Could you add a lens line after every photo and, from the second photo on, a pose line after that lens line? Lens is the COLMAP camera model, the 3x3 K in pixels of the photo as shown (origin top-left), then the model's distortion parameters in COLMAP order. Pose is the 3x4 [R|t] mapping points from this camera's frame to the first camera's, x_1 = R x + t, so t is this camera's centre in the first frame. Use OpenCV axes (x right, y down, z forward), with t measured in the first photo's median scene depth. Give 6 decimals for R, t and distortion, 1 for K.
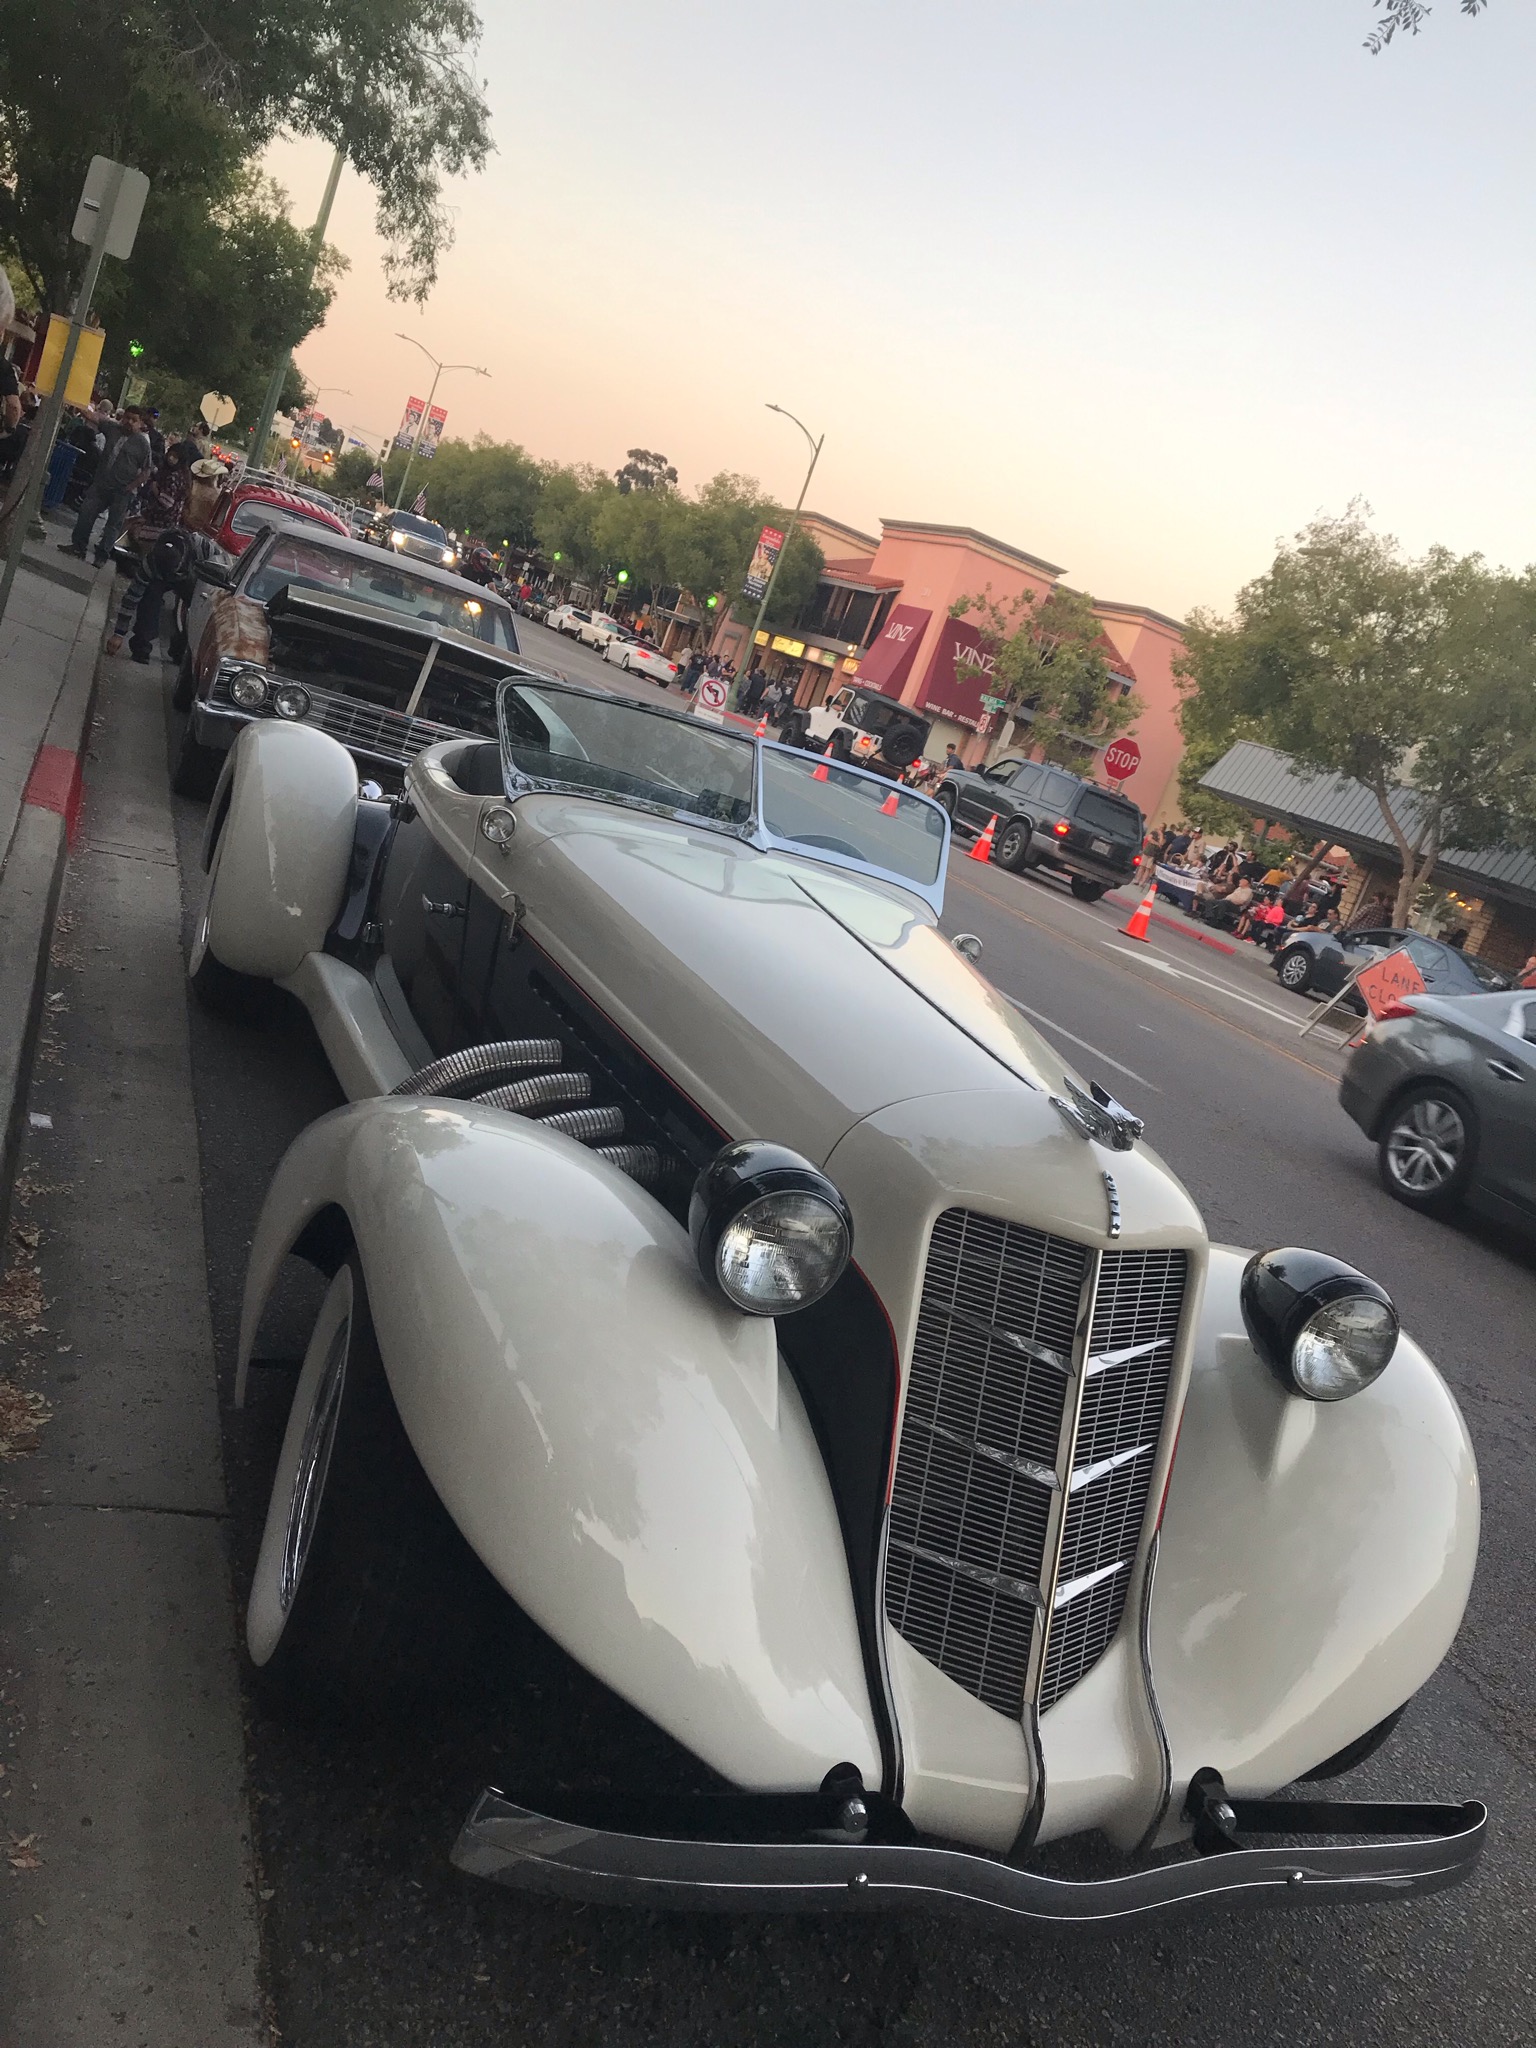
lens RADIAL K [[1676.1, 0, 768.0], [0, 1676.1, 1024.0], [0, 0, 1]] dist [0.008401, 0.005284]
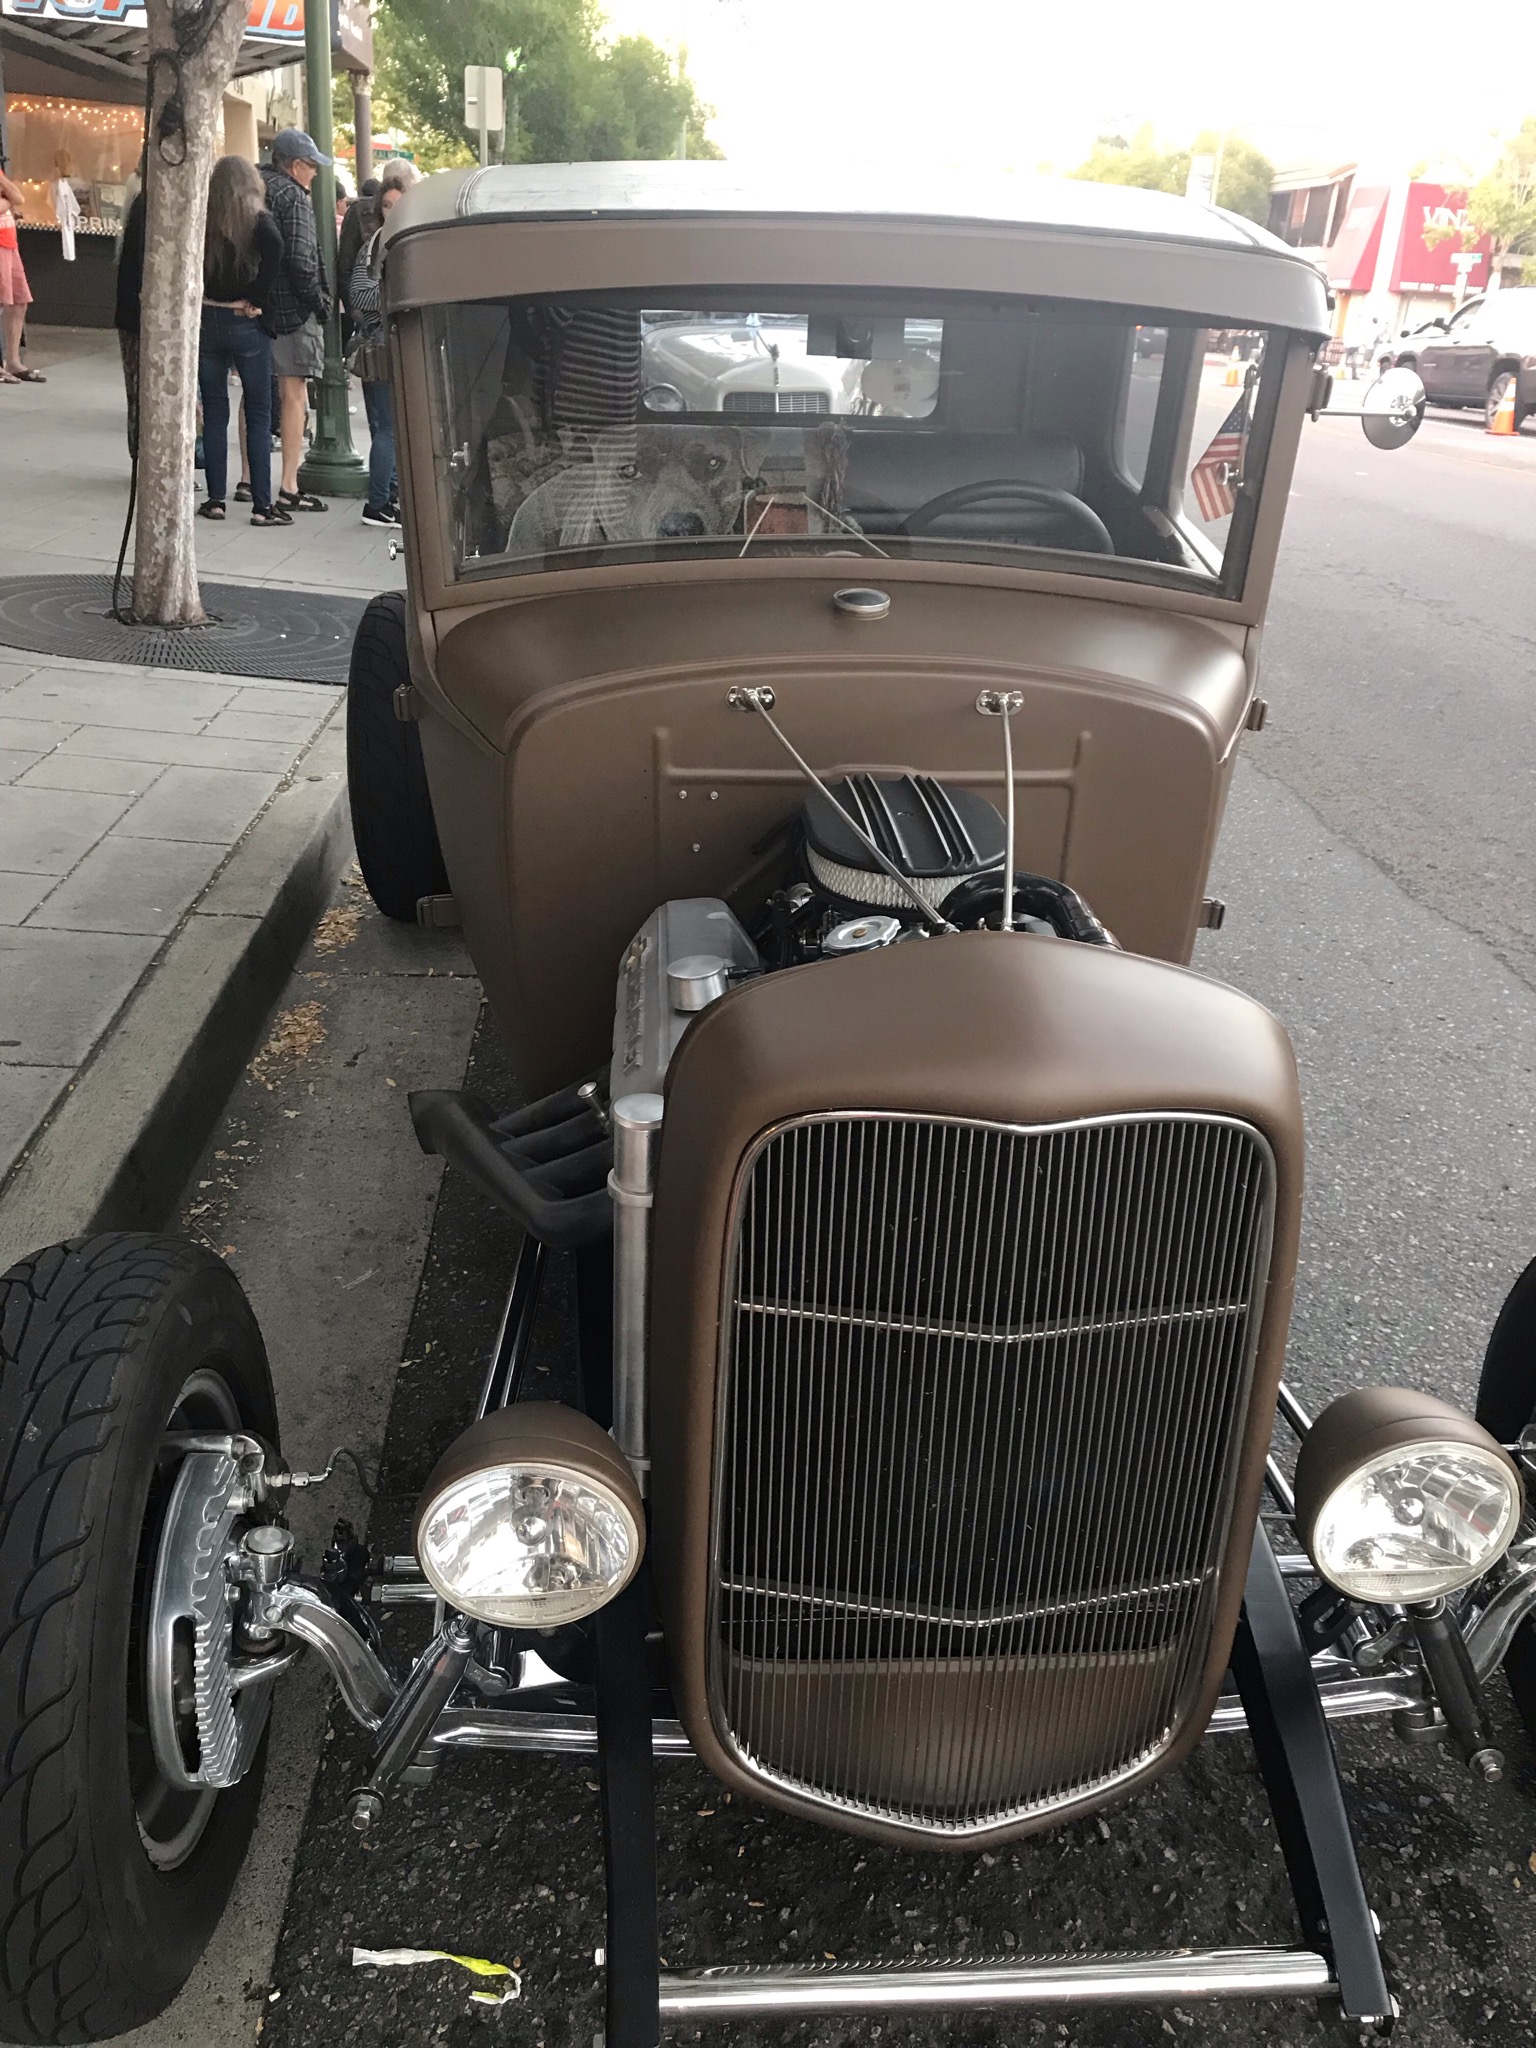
lens RADIAL K [[1676.1, 0, 768.0], [0, 1676.1, 1024.0], [0, 0, 1]] dist [0.008401, 0.005284]
pose [[0.917415, -0.158586, -0.364965, 0.044282], [0.211163, 0.971386, 0.108712, 0.036060], [0.337282, -0.176802, 0.924652, -0.077605]]
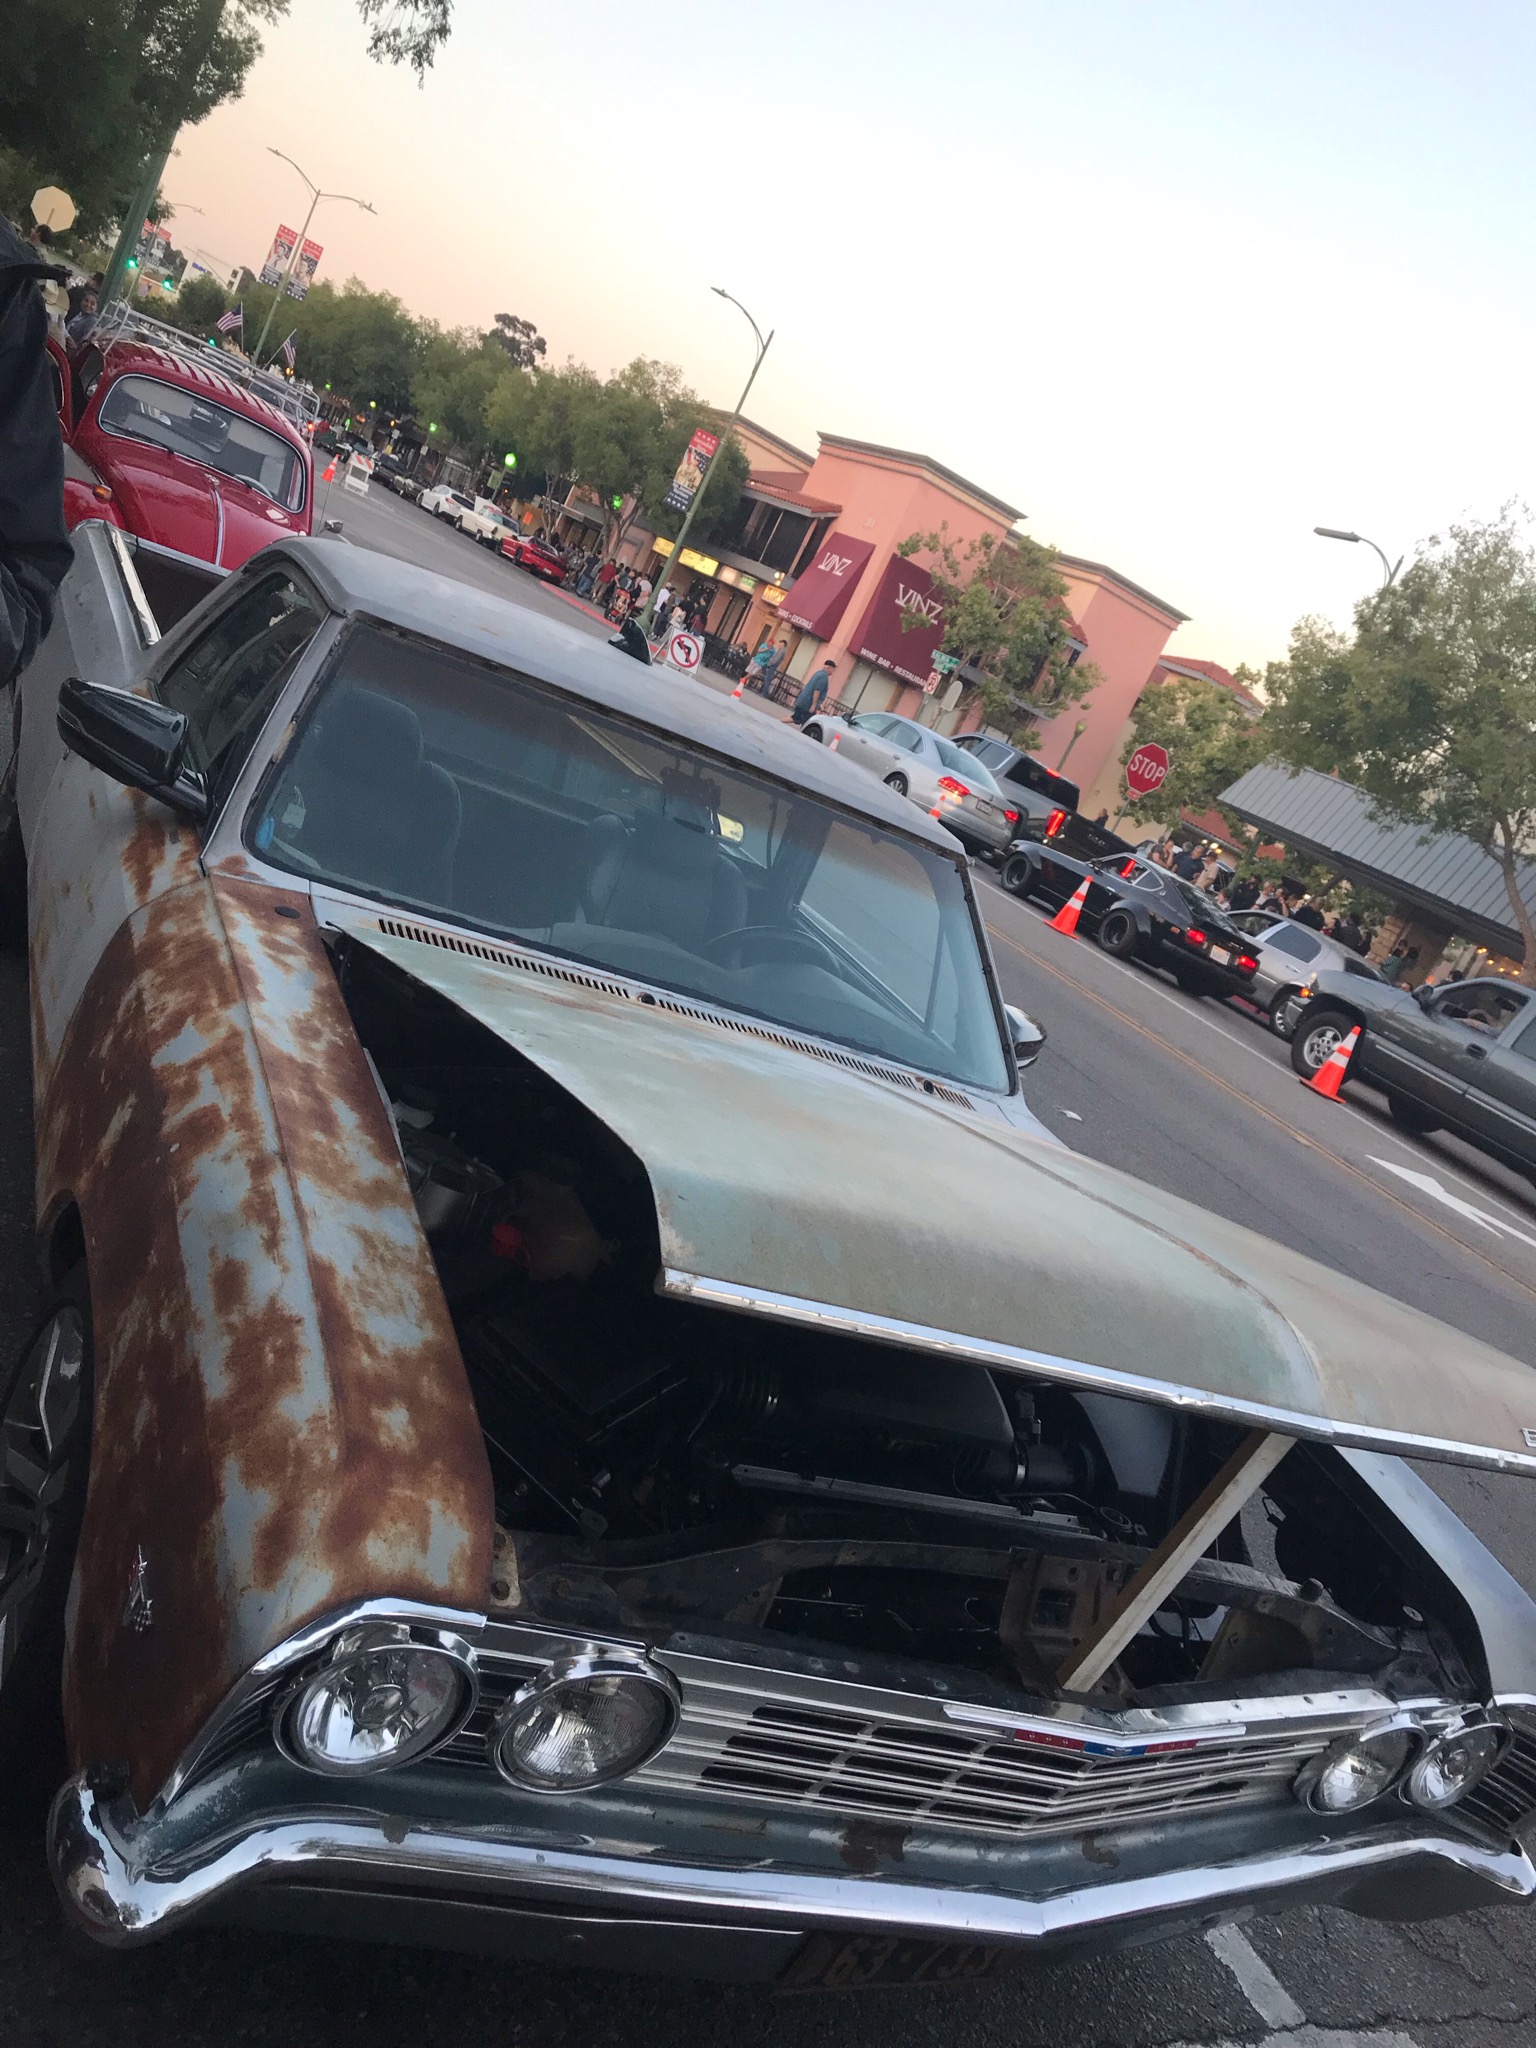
lens RADIAL K [[1654.1, 0, 768.0], [0, 1654.1, 1024.0], [0, 0, 1]] dist [-0.041798, 0.079207]
pose [[0.990464, 0.071887, 0.117533, -0.041676], [-0.079459, 0.994967, 0.061056, -0.040869], [-0.112552, -0.069813, 0.991190, 0.117099]]
